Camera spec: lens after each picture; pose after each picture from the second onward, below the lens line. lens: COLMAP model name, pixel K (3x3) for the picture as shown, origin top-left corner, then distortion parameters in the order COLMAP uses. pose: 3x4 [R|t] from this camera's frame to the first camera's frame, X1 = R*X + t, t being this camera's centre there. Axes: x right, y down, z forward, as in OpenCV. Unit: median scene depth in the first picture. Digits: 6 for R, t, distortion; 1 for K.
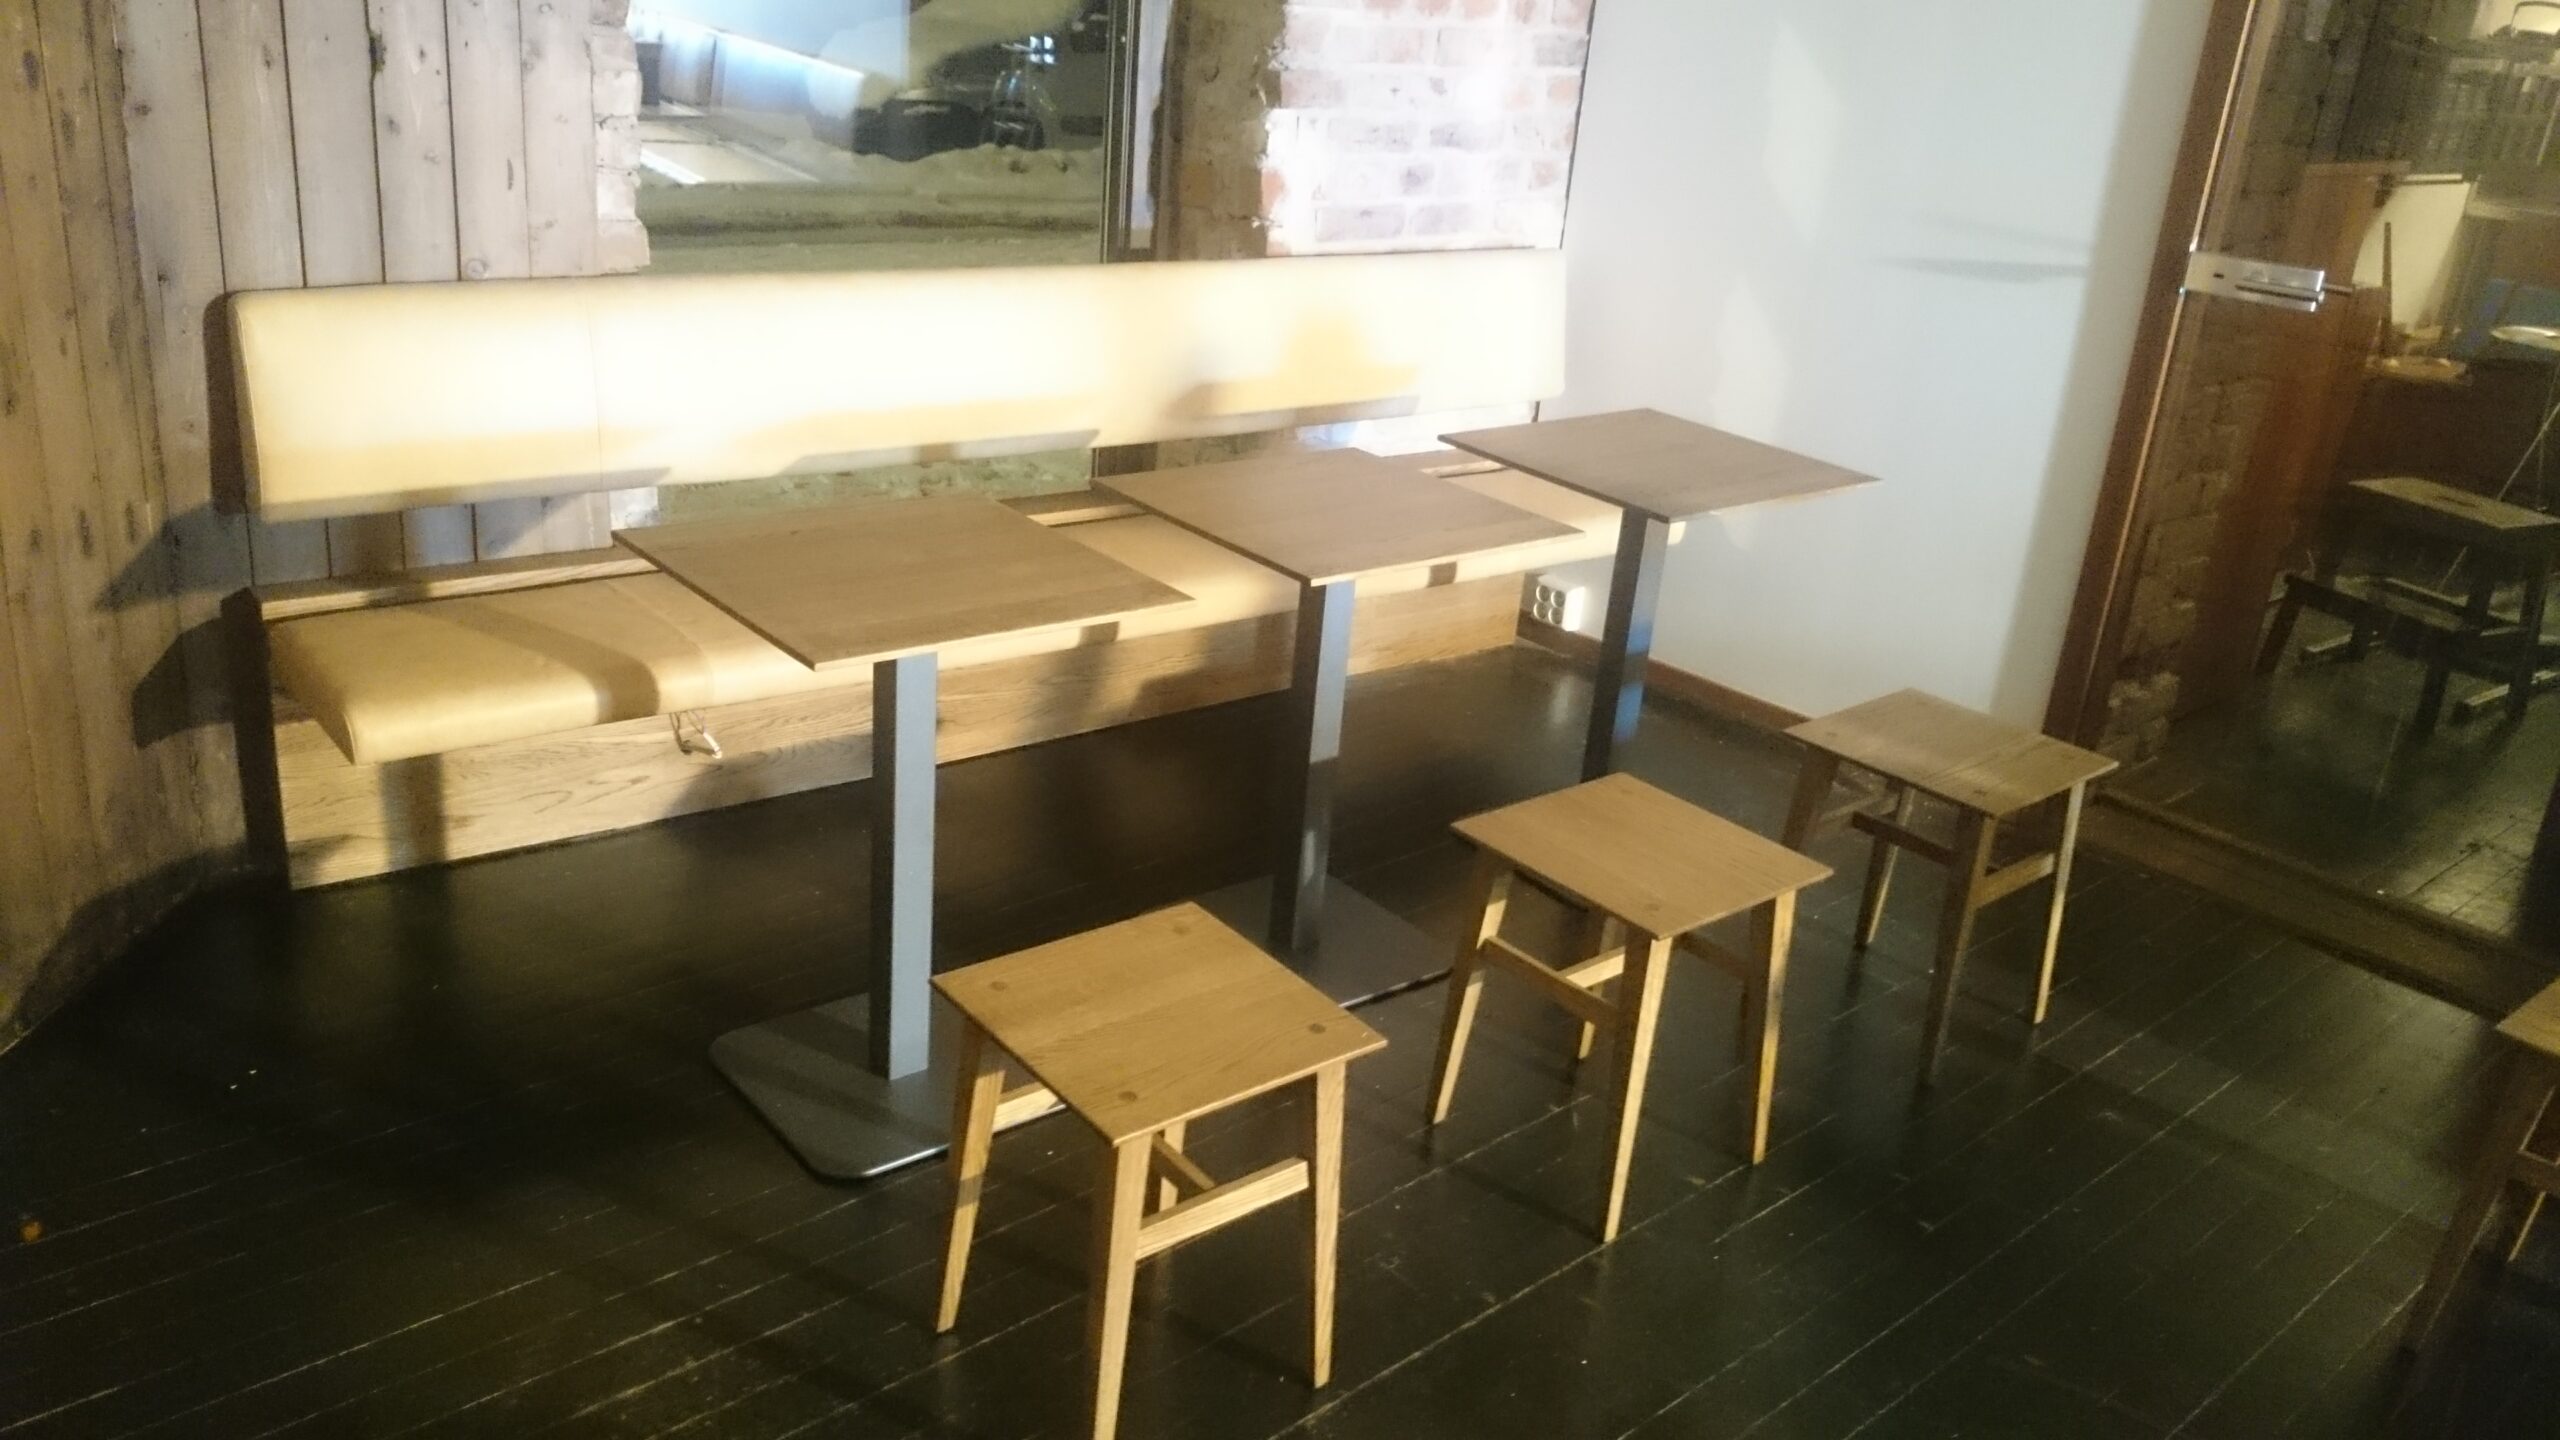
lens RADIAL K [[2007.8, 0, 1280.0], [0, 2007.8, 720.0], [0, 0, 1]] dist [0.158734, -0.310610]
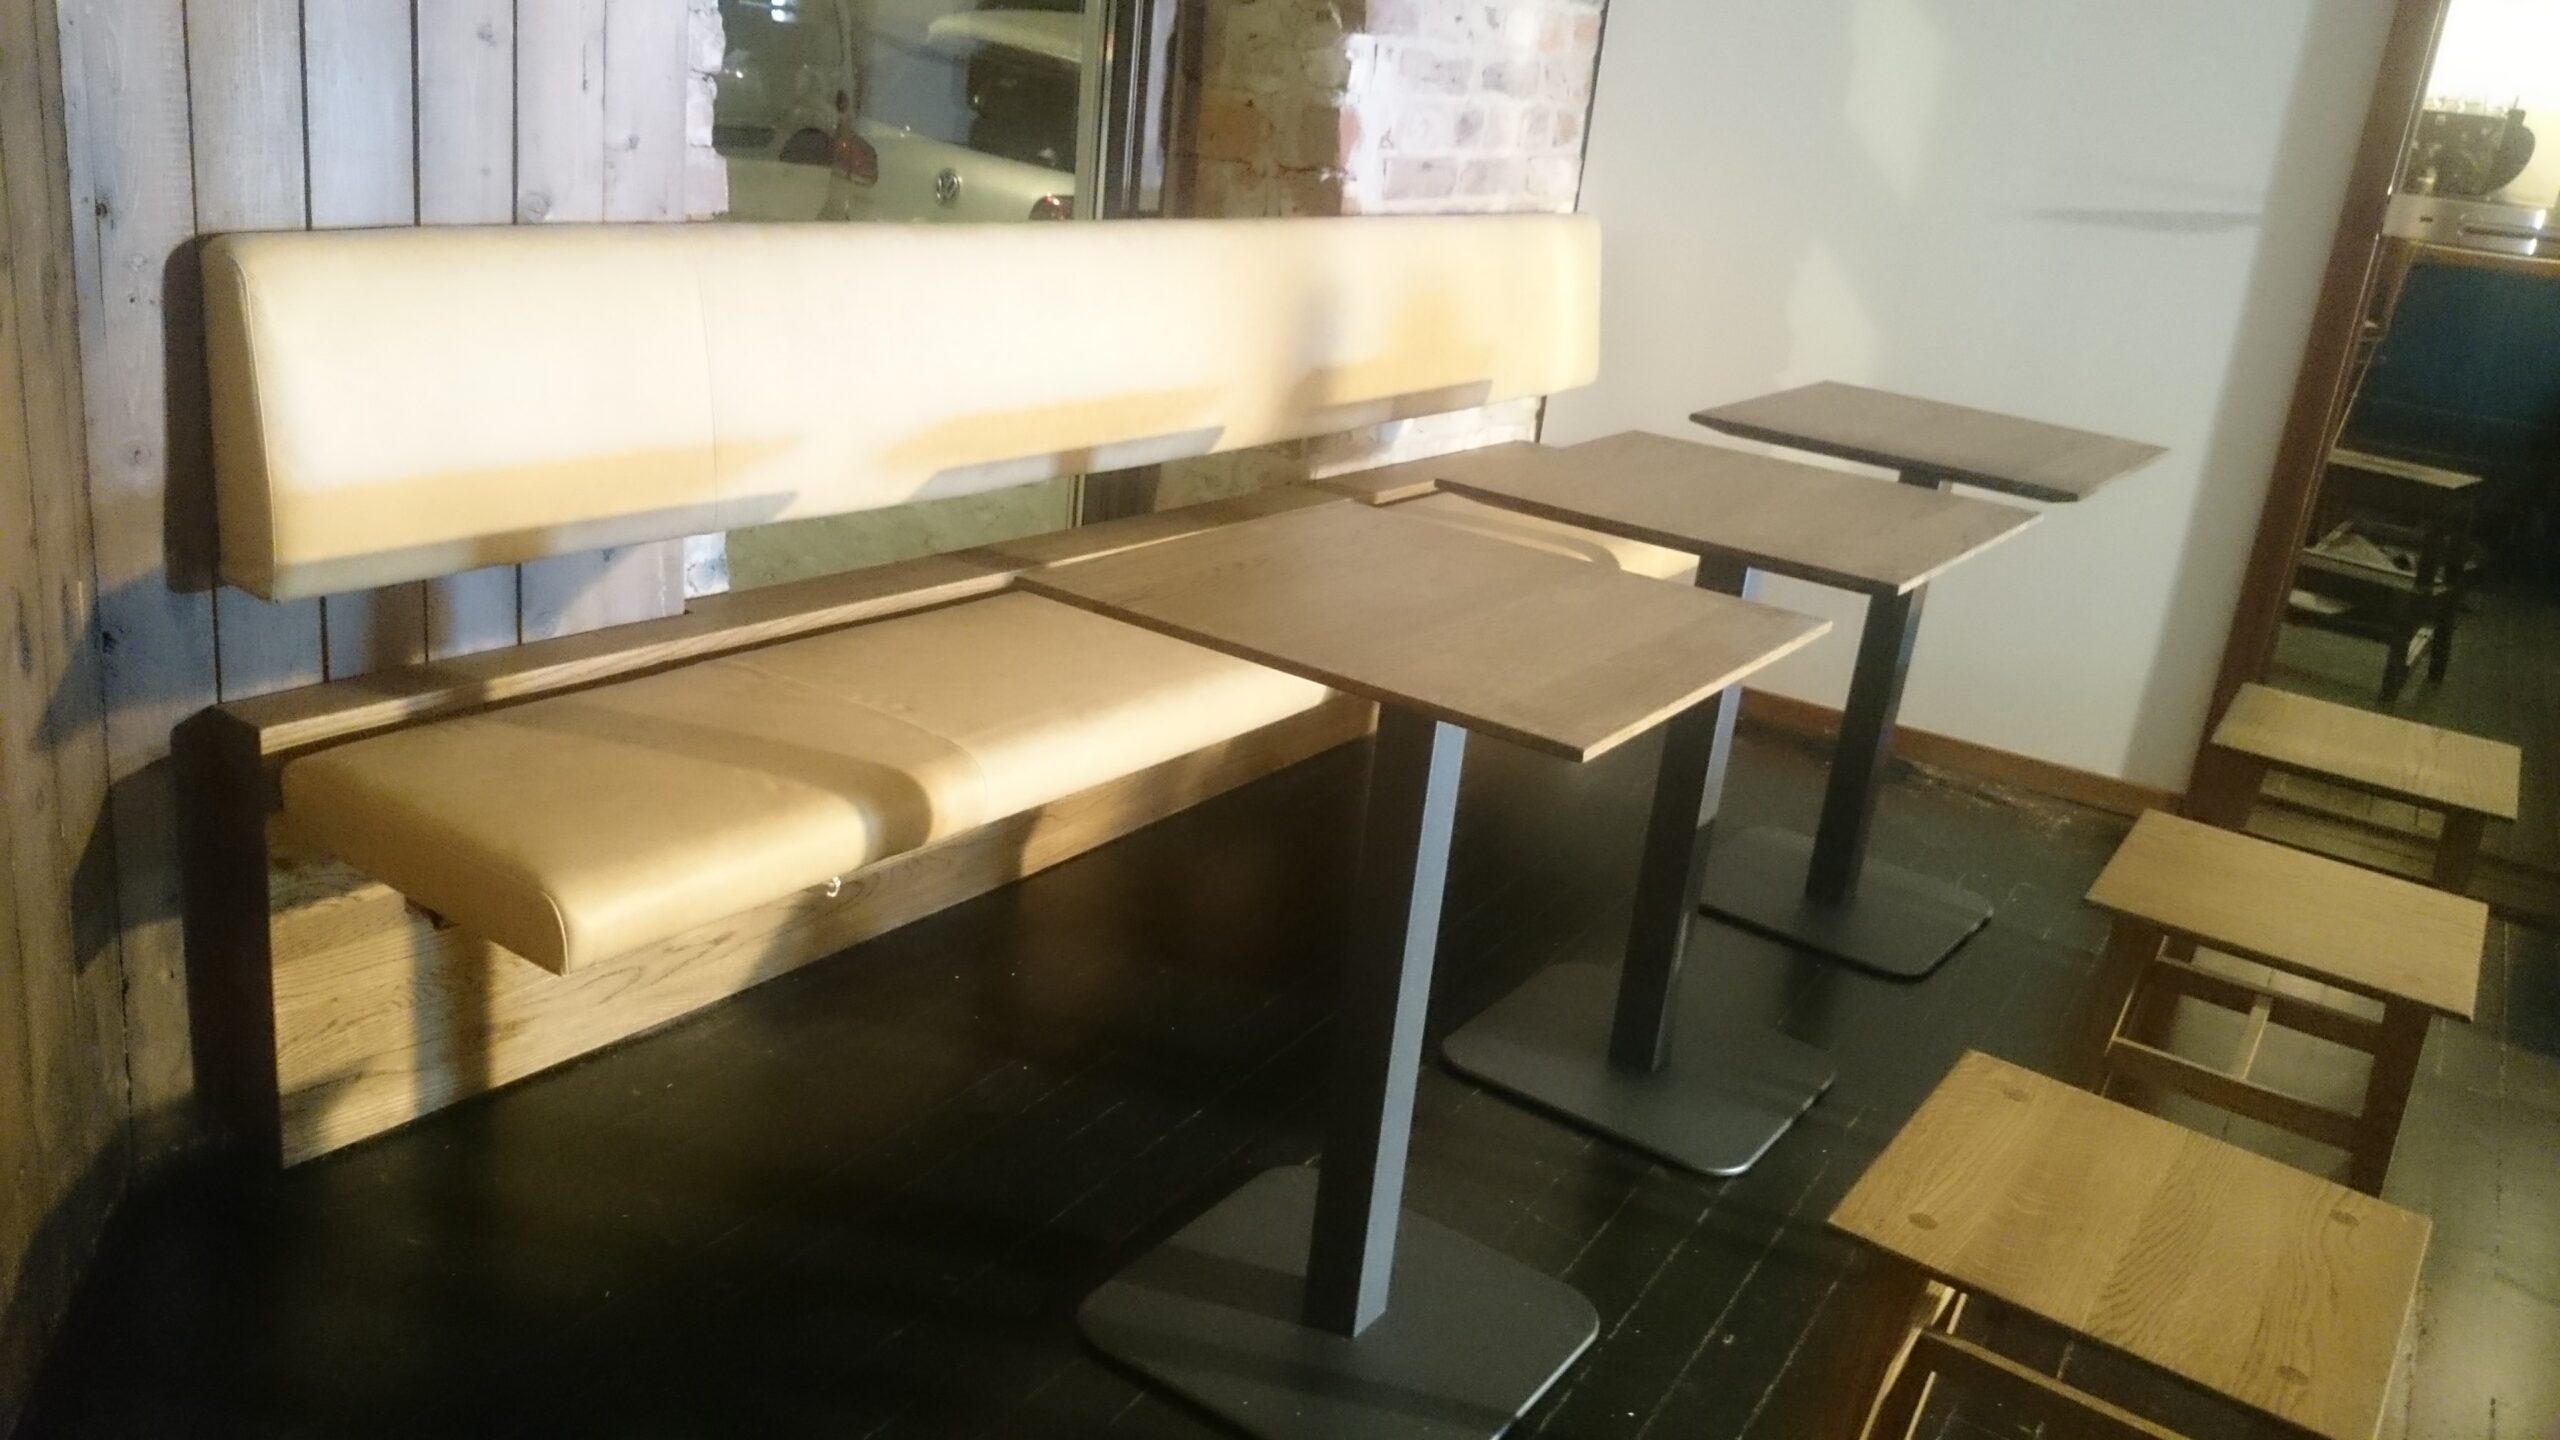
lens RADIAL K [[2007.8, 0, 1280.0], [0, 2007.8, 720.0], [0, 0, 1]] dist [0.158734, -0.310610]
pose [[0.957303, -0.075151, 0.279146, -0.335326], [0.079892, 0.996788, -0.005631, -0.027990], [-0.277826, 0.027692, 0.960232, 0.274337]]
